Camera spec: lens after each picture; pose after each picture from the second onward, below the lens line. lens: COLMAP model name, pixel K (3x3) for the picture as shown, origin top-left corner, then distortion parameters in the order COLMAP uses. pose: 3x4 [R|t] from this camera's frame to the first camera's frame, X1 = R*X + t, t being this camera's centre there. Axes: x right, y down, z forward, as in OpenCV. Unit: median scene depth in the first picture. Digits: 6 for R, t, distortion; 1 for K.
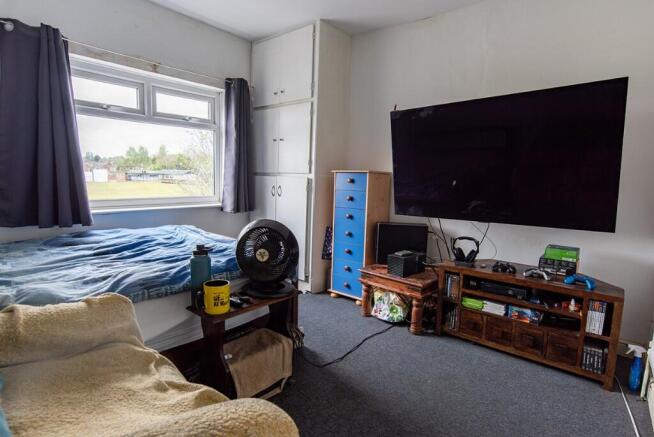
lens RADIAL K [[349.7, 0, 326.8], [0, 349.7, 220.2], [0, 0, 1]] dist [-0.001170, 0.001224]
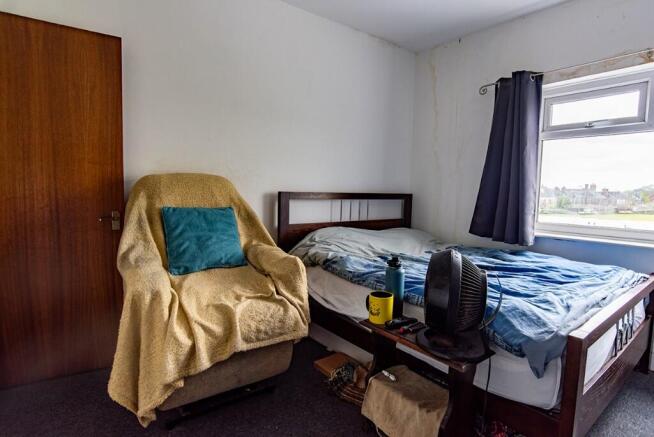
lens RADIAL K [[349.7, 0, 327.3], [0, 349.7, 215.4], [0, 0, 1]] dist [-0.001170, 0.001224]
pose [[-0.218139, 0.053904, -0.974428, 0.458880], [-0.144768, 0.985639, 0.086933, -0.079544], [0.965121, 0.160029, -0.207203, 0.625890]]
